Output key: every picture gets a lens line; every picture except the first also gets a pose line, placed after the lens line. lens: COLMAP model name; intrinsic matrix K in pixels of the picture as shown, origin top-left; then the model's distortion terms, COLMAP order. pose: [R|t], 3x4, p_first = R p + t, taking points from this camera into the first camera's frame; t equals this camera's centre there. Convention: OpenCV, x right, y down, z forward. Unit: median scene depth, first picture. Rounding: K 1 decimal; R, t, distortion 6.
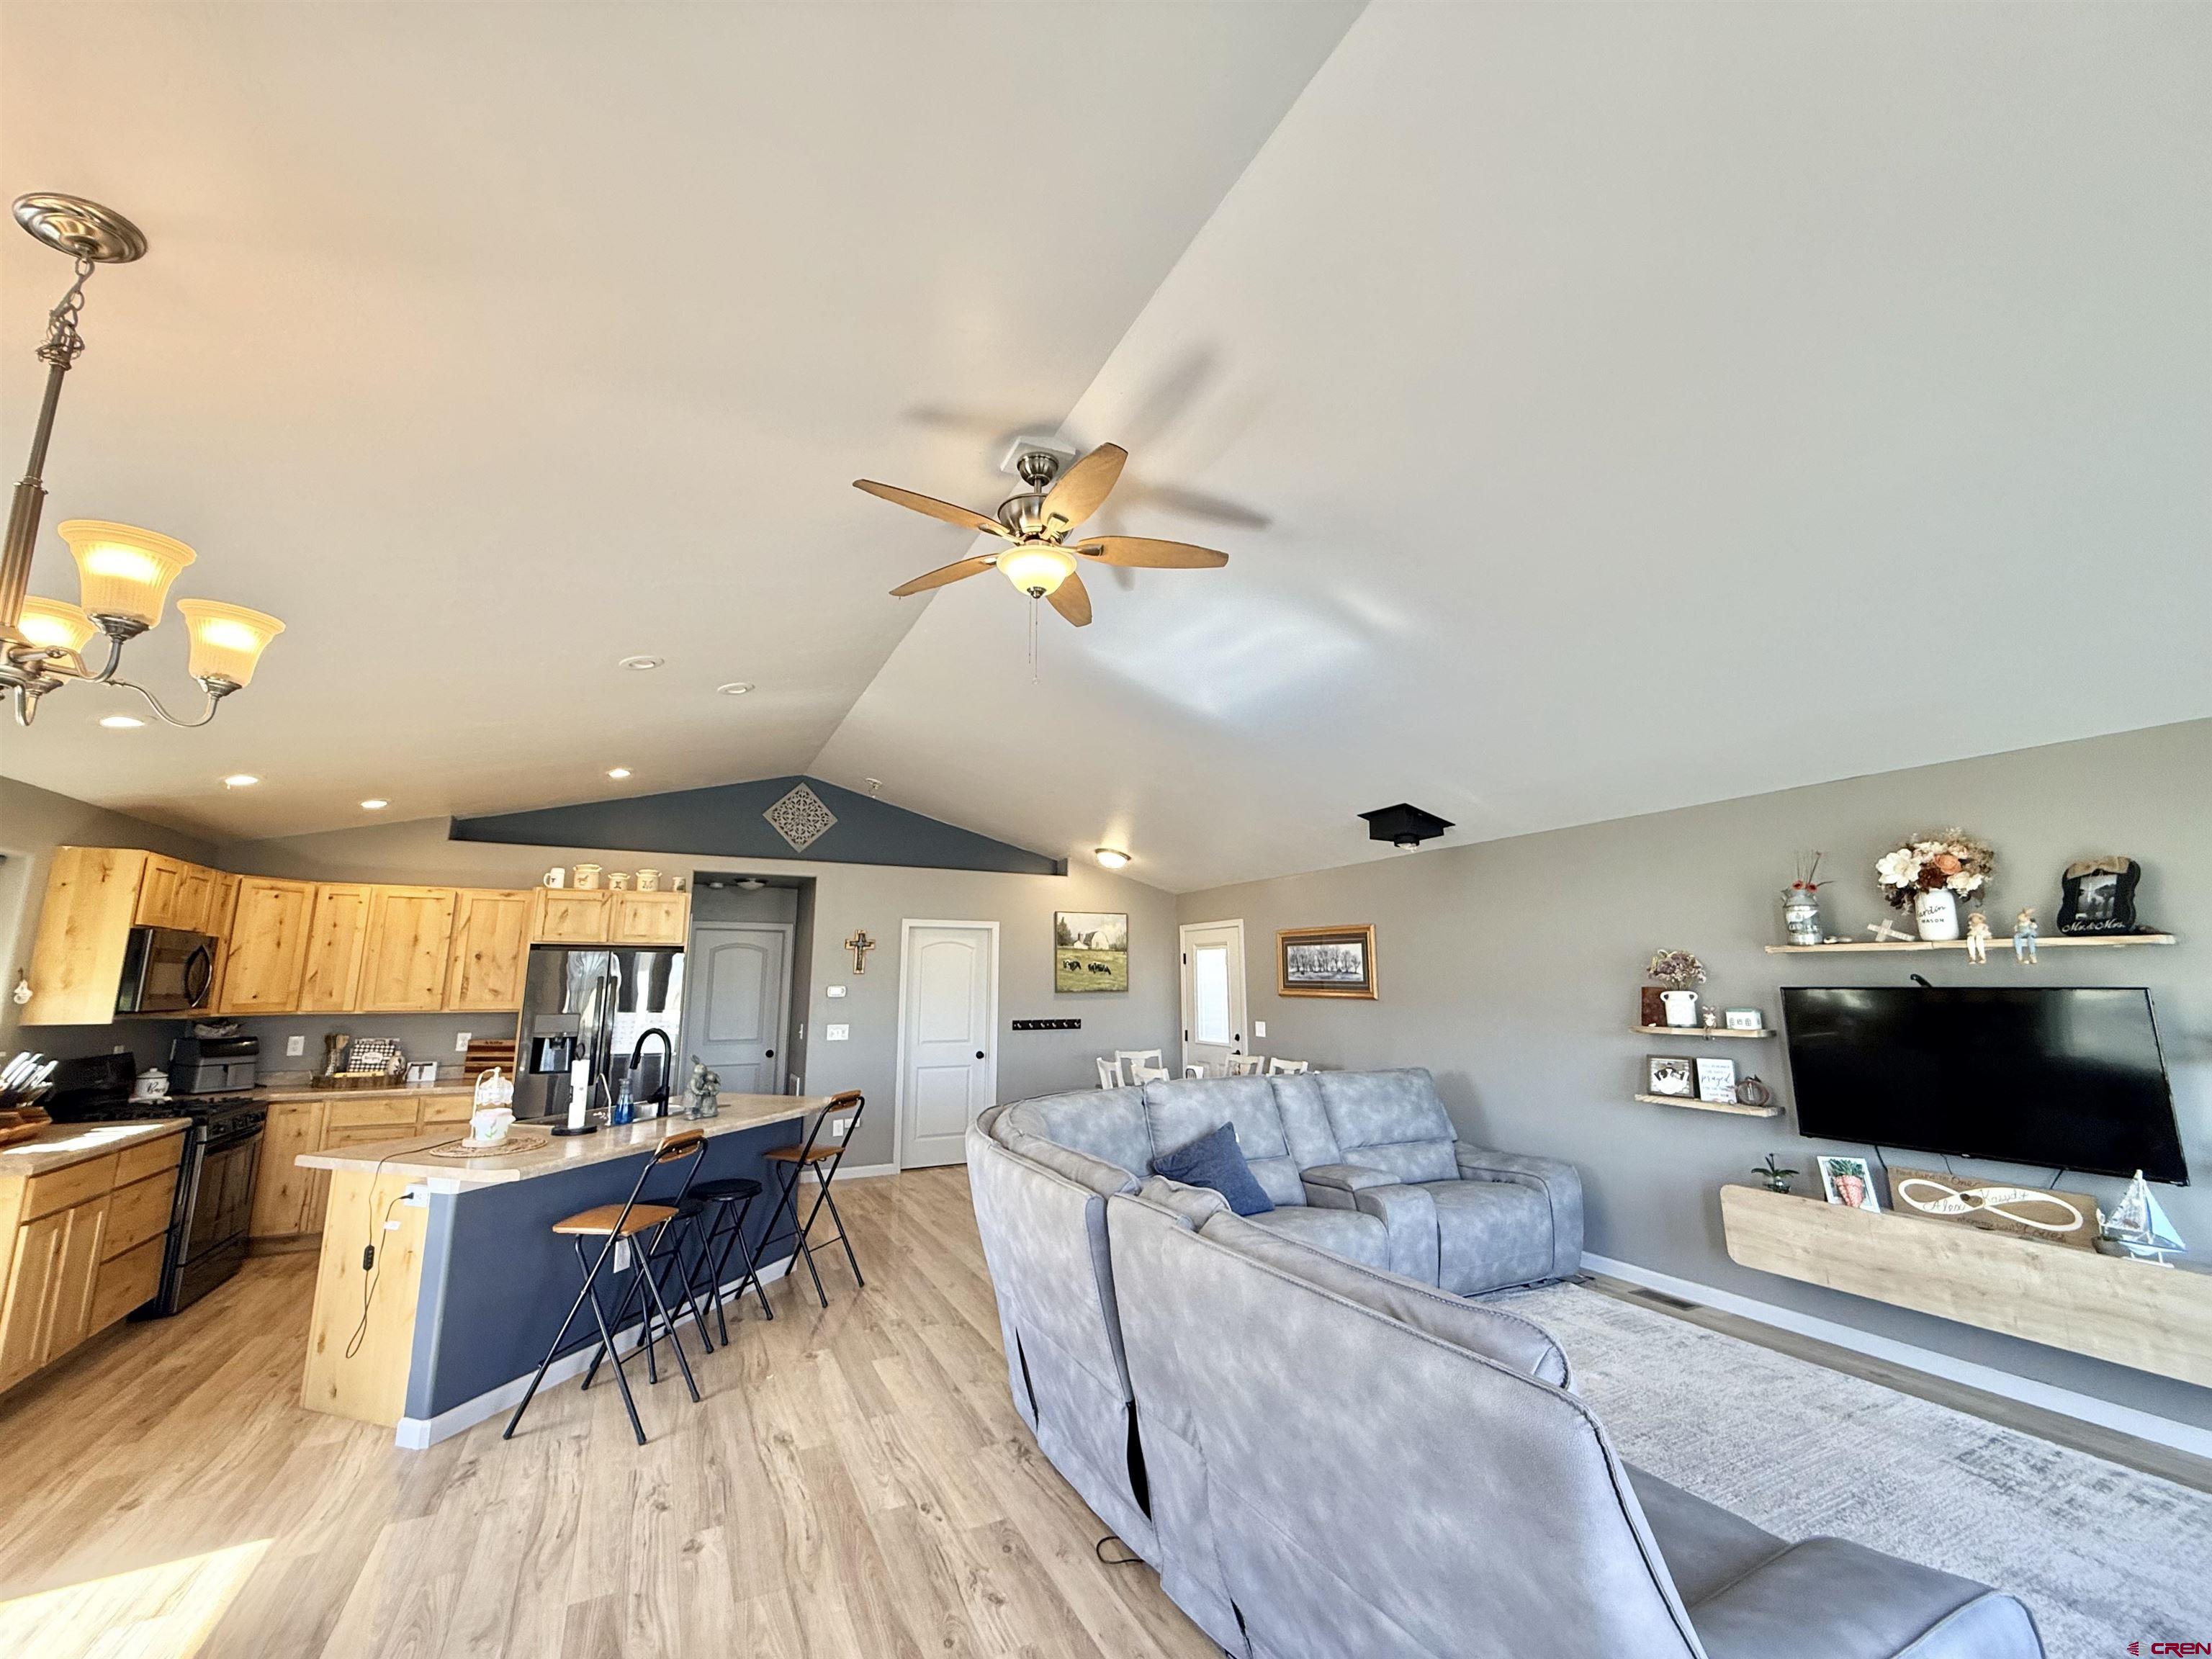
lens RADIAL K [[879.5, 0, 1100.8], [0, 879.5, 831.4], [0, 0, 1]] dist [0.000392, -0.000115]
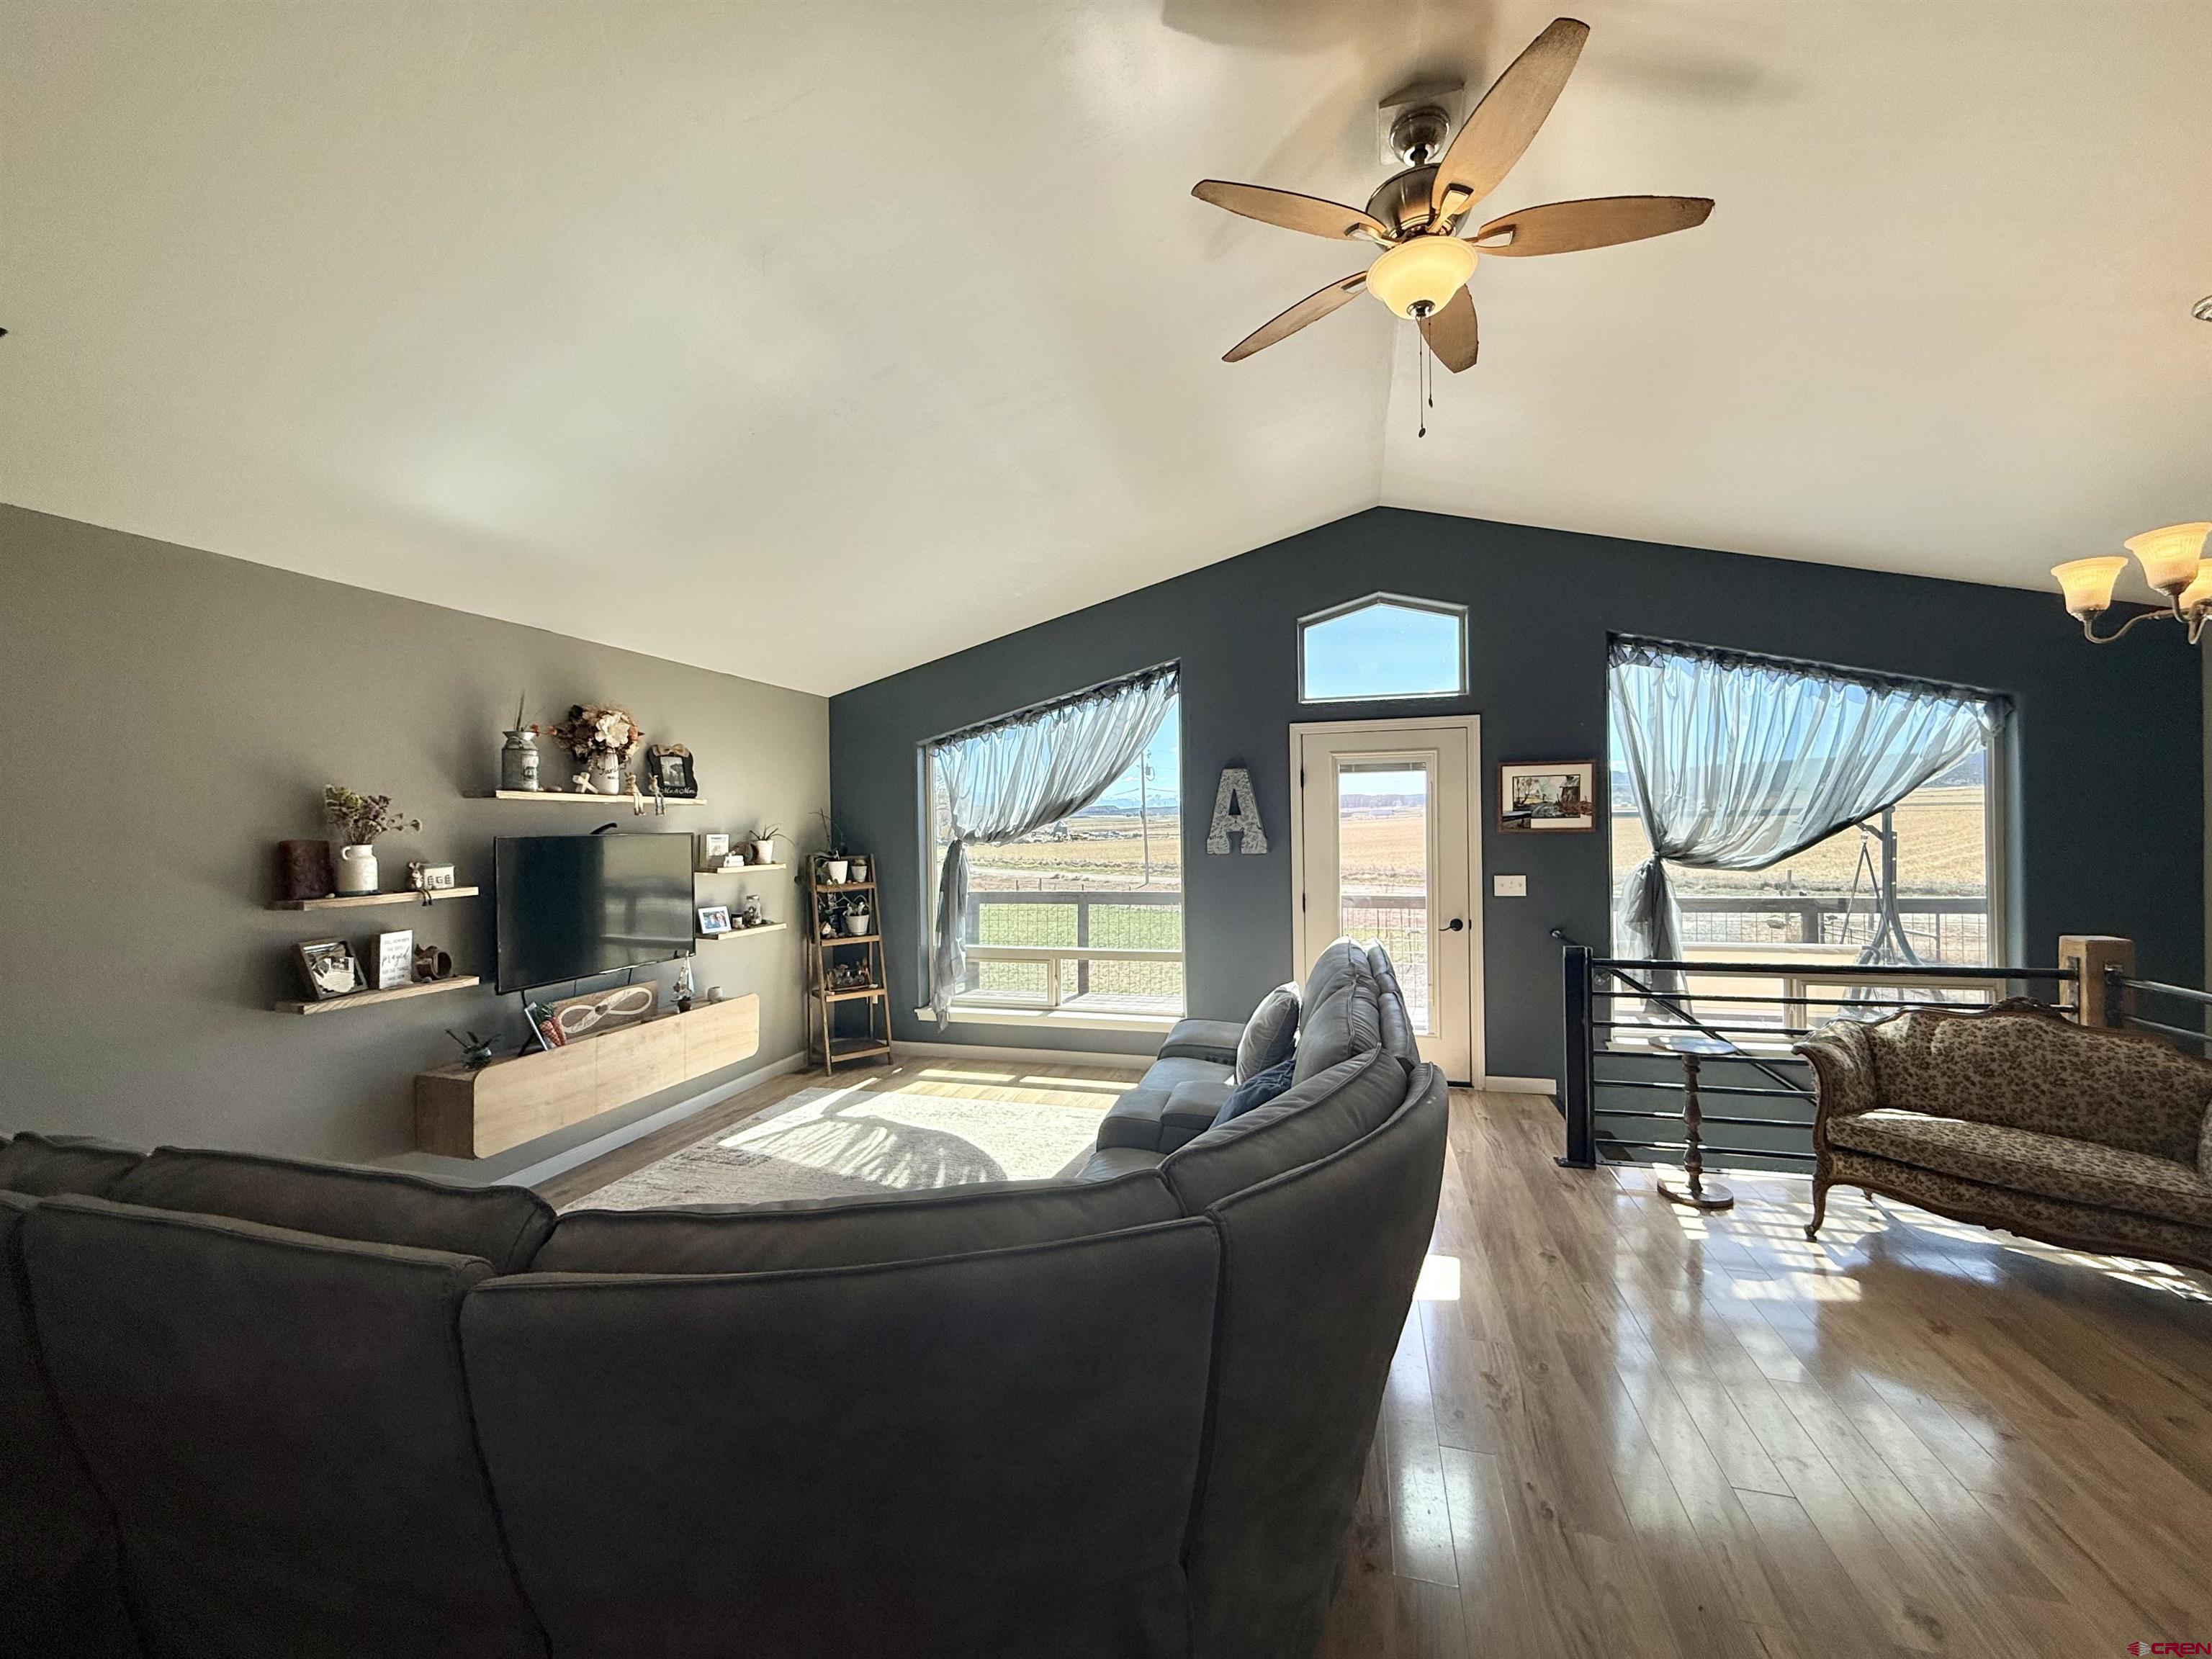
lens RADIAL K [[918.3, 0, 1118.0], [0, 918.3, 829.0], [0, 0, 1]] dist [0.019274, -0.000096]
pose [[-0.733754, 0.009020, 0.679356, -0.382330], [-0.102181, 0.987074, -0.123469, 0.258482], [-0.671688, -0.160013, -0.723347, 1.470270]]
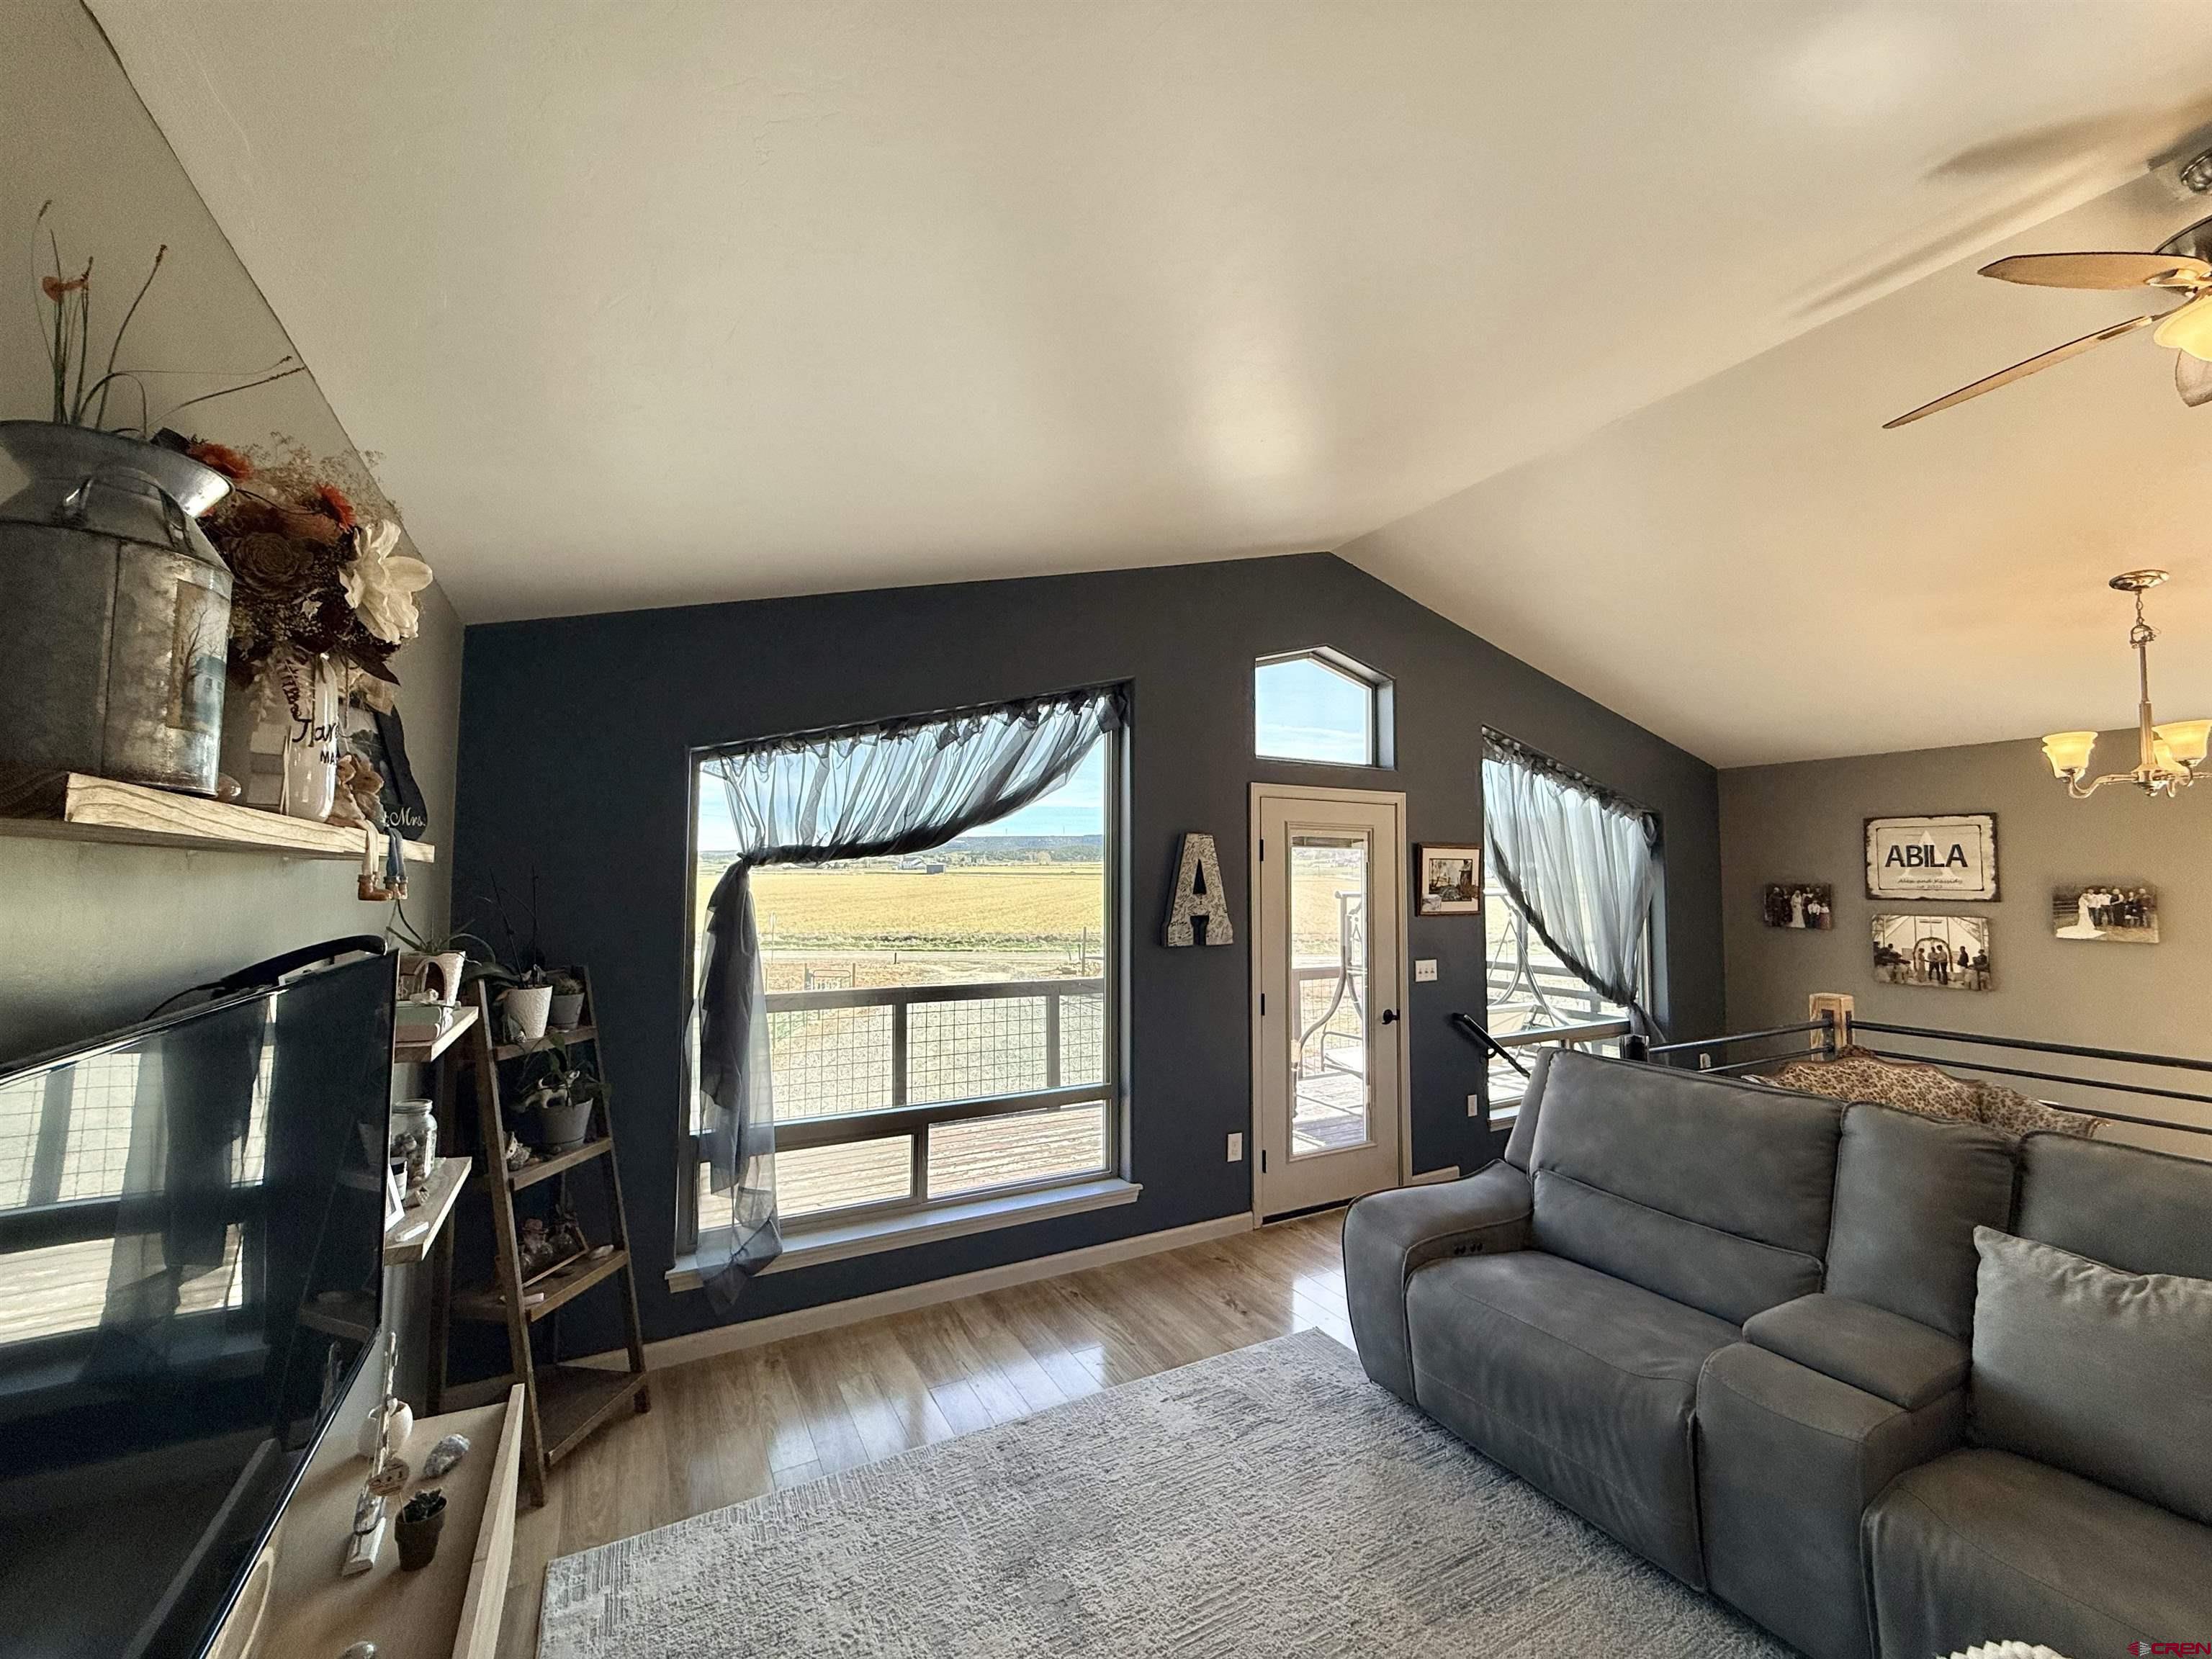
lens RADIAL K [[879.5, 0, 1100.8], [0, 879.5, 831.4], [0, 0, 1]] dist [0.000392, -0.000115]
pose [[-0.999483, -0.005232, -0.031725, 0.762626], [0.002052, 0.974286, -0.225305, 0.195576], [0.032088, -0.225254, -0.973772, 1.324611]]
